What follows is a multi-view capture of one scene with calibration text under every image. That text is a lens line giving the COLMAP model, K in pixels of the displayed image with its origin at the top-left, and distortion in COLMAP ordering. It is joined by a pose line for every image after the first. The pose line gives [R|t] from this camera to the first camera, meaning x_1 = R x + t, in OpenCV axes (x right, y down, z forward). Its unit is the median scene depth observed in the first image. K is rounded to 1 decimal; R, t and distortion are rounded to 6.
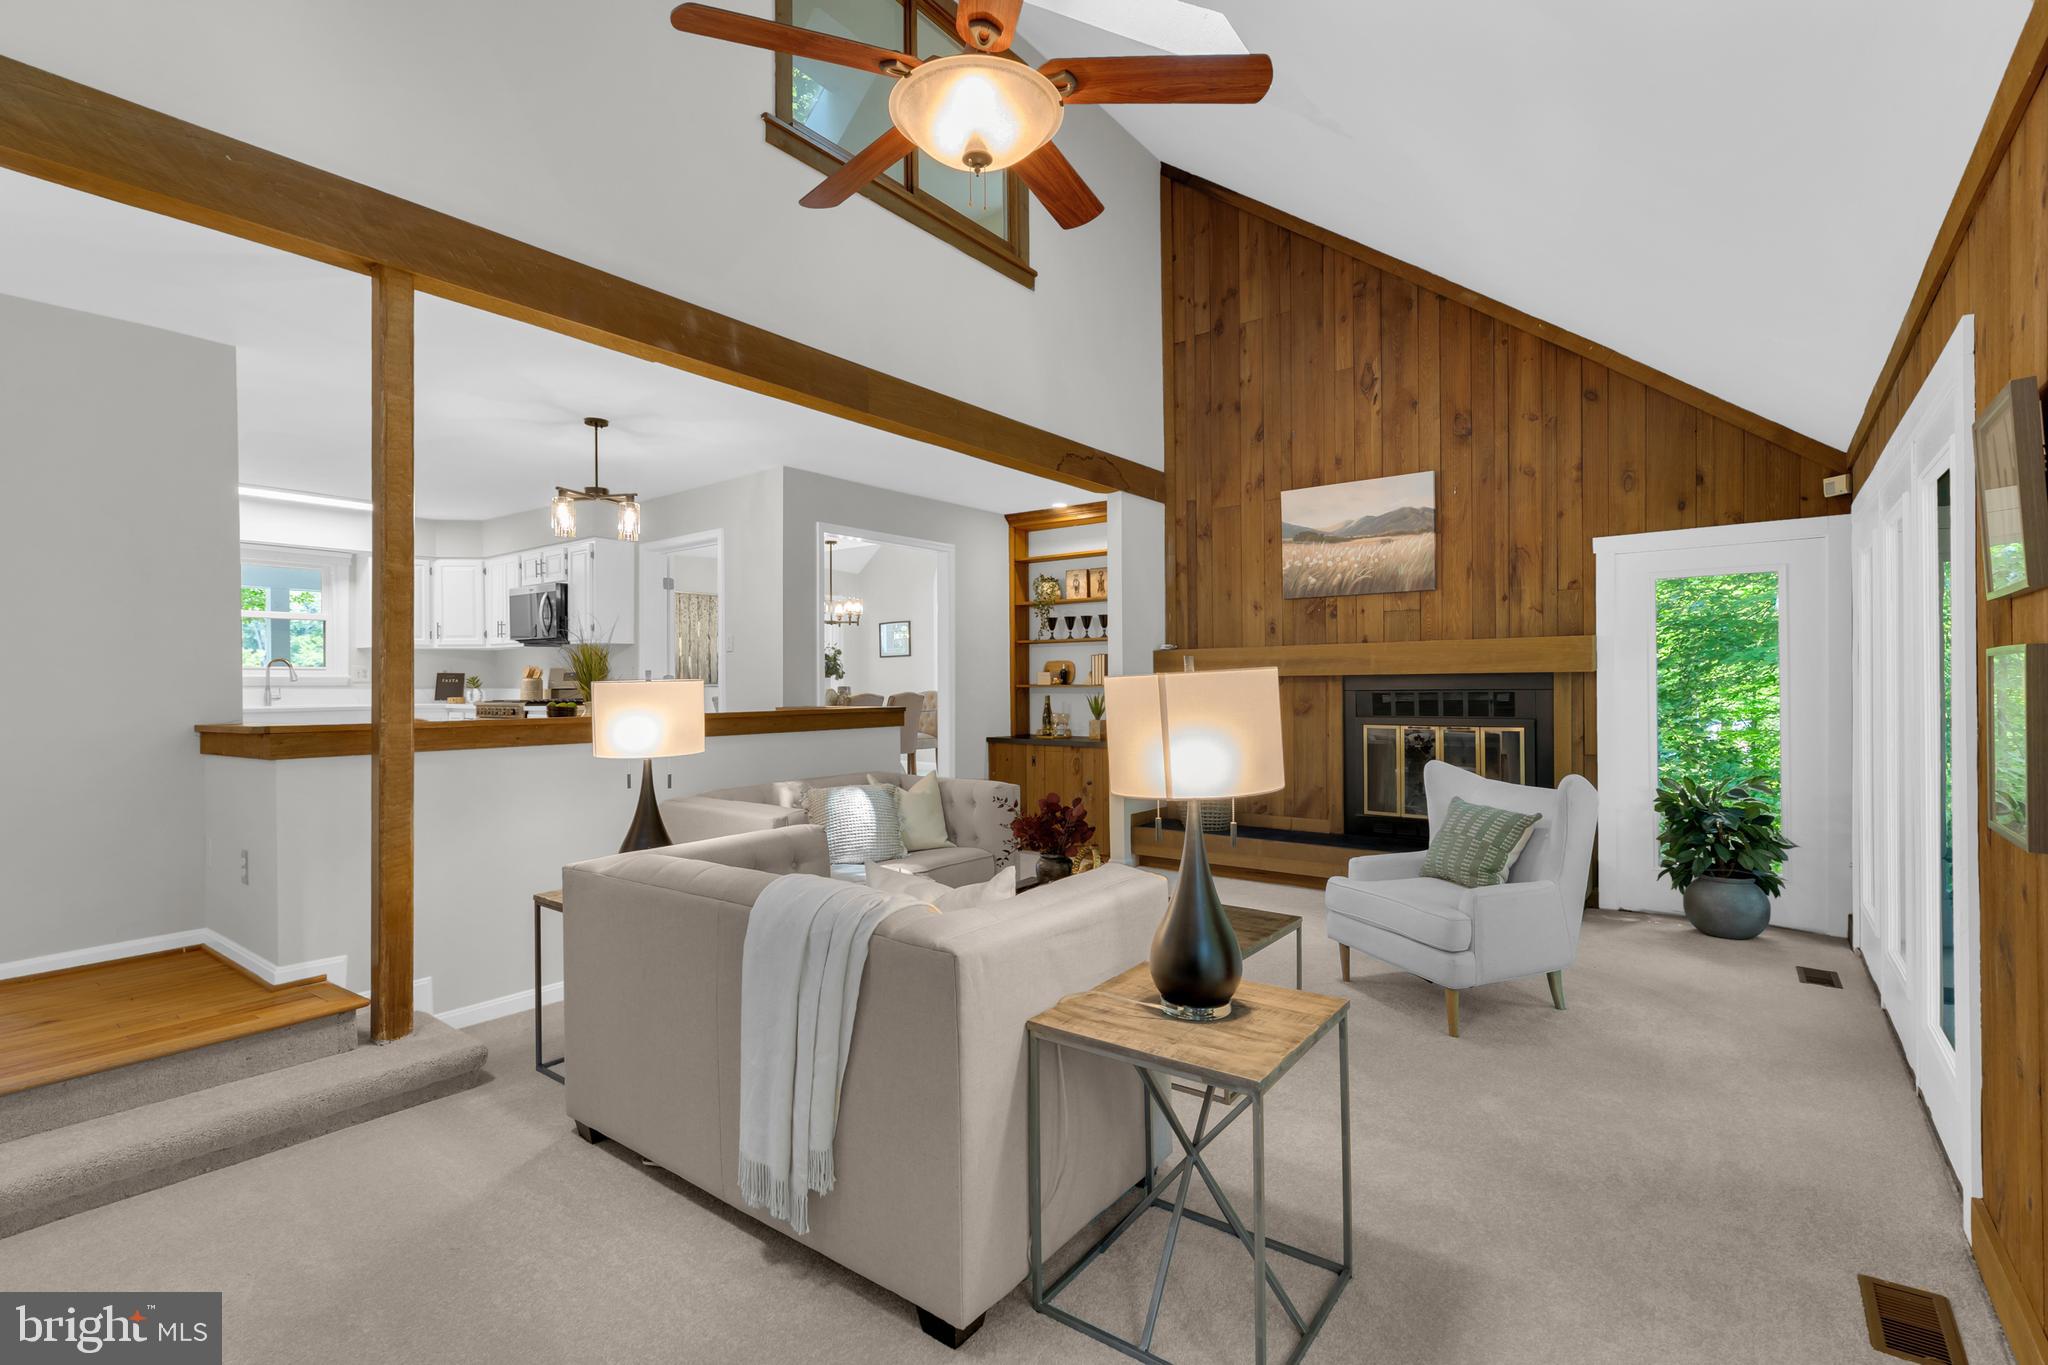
lens RADIAL K [[921.6, 0, 1031.2], [0, 921.6, 671.8], [0, 0, 1]] dist [0.006406, -0.000110]
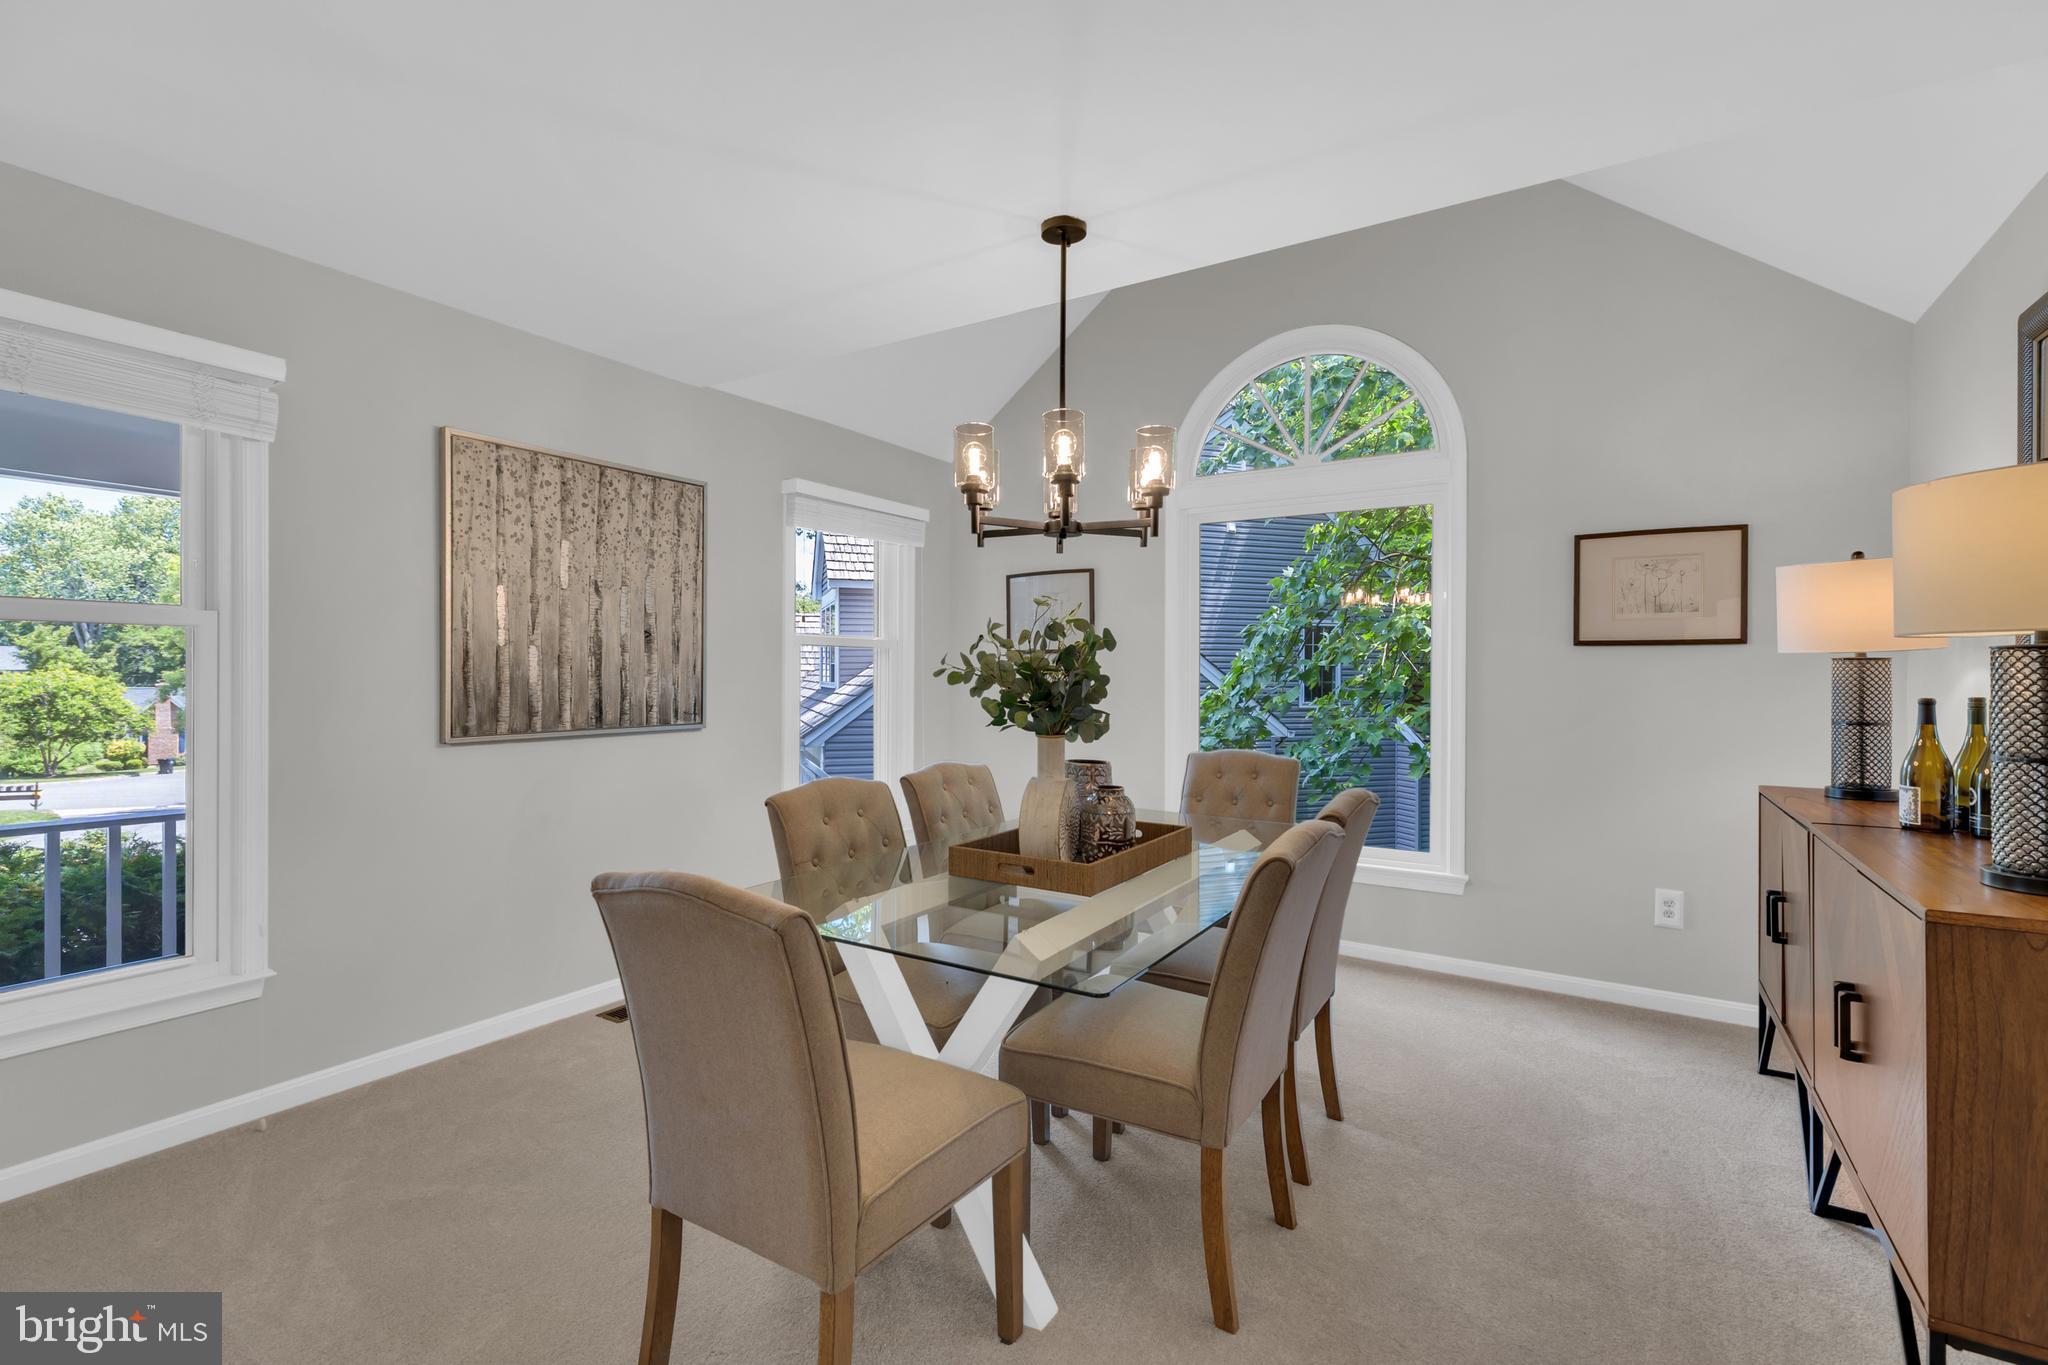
lens RADIAL K [[921.6, 0, 1025.1], [0, 921.6, 675.5], [0, 0, 1]] dist [0.006406, -0.000110]
pose [[0.994969, 0.013752, 0.099234, -0.366156], [-0.014847, 0.999837, 0.010298, -0.019542], [-0.099076, -0.011719, 0.995011, 1.048758]]
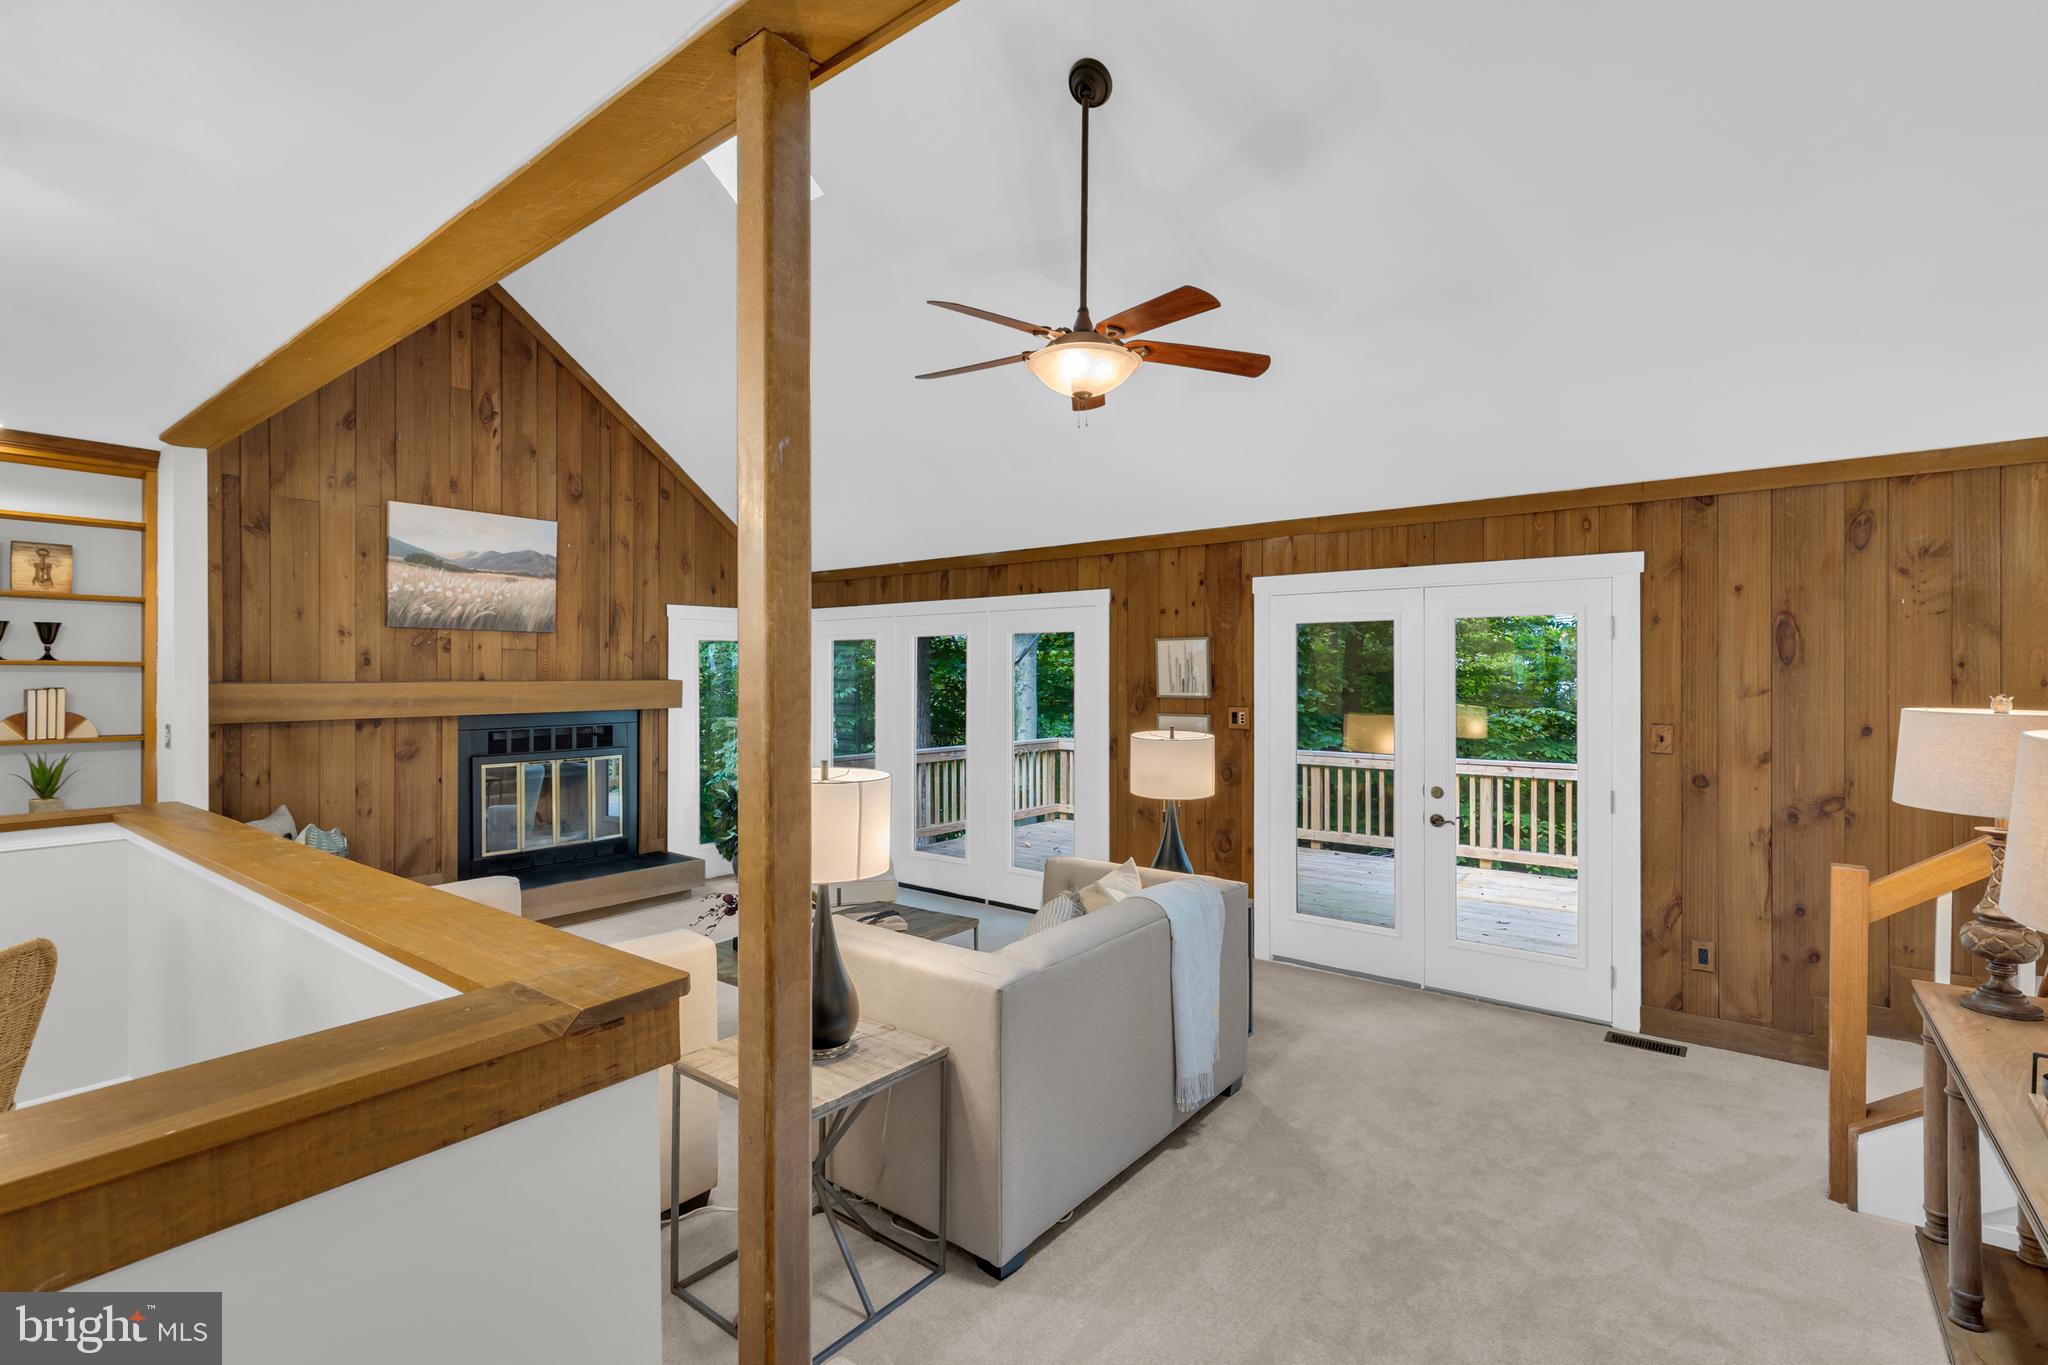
lens RADIAL K [[929.7, 0, 1008.2], [0, 929.7, 672.3], [0, 0, 1]] dist [0.000642, 0.001362]
pose [[0.014606, 0.012228, 0.999819, -0.595801], [-0.010329, 0.999874, -0.012078, -0.032902], [-0.999840, -0.010150, 0.014731, 0.424254]]
